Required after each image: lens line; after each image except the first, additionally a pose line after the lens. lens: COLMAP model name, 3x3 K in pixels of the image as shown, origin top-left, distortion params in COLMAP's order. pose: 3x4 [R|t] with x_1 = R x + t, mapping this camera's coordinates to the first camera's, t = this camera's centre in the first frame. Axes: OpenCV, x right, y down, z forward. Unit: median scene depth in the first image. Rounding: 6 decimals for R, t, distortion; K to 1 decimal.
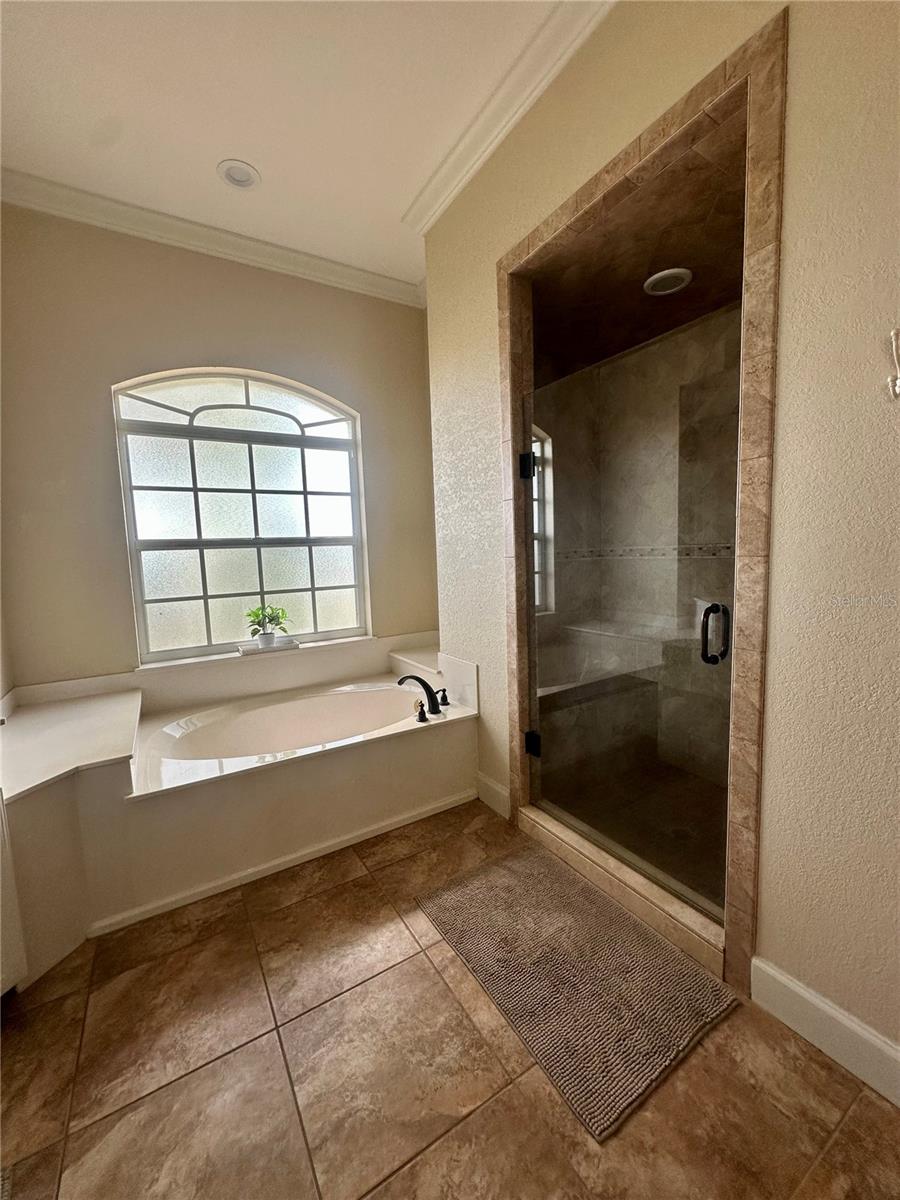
lens RADIAL K [[479.6, 0, 452.1], [0, 479.6, 600.9], [0, 0, 1]] dist [-0.002137, 0.000836]
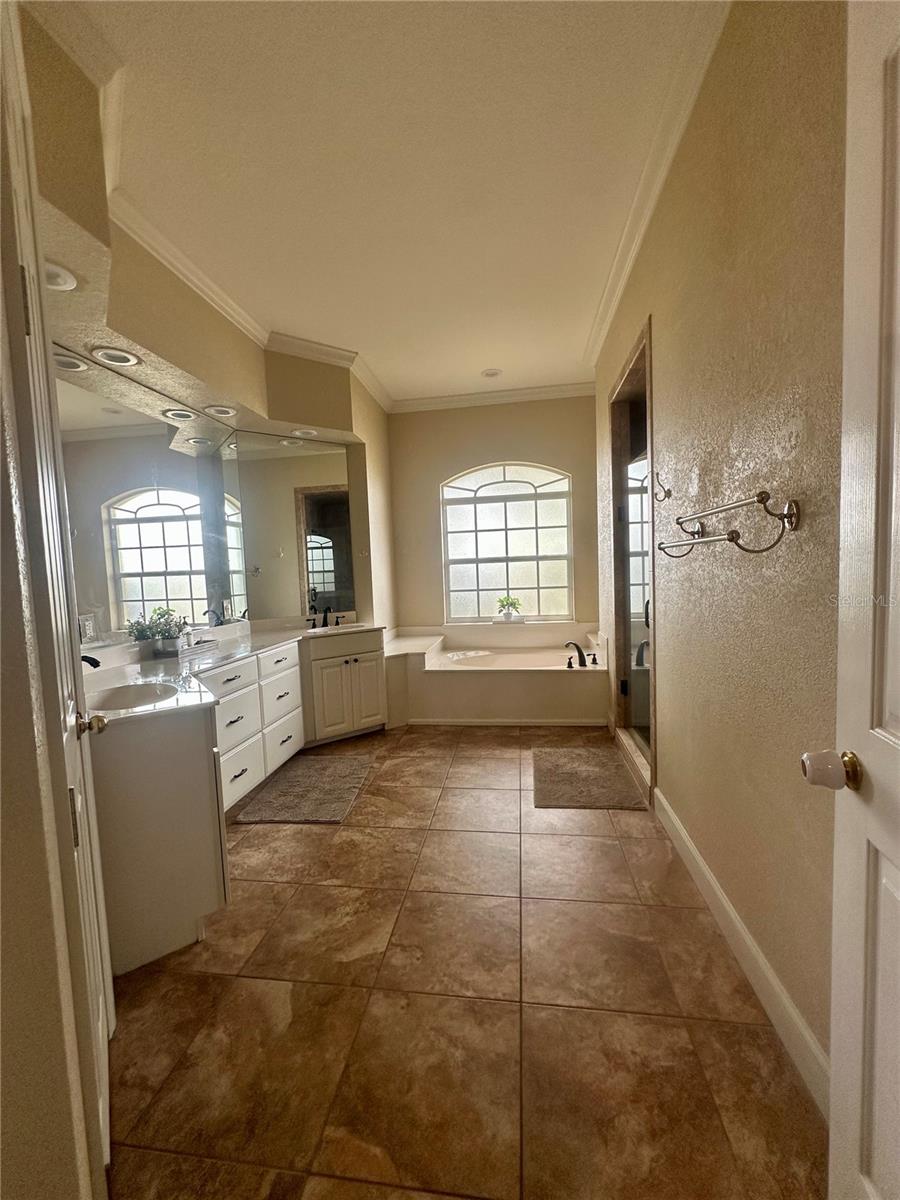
lens RADIAL K [[479.6, 0, 452.1], [0, 479.6, 600.9], [0, 0, 1]] dist [-0.002137, 0.000836]
pose [[0.771906, 0.047846, -0.633934, 0.609822], [-0.055351, 0.998435, 0.007959, 0.026229], [0.633323, 0.028945, 0.773346, -0.500798]]
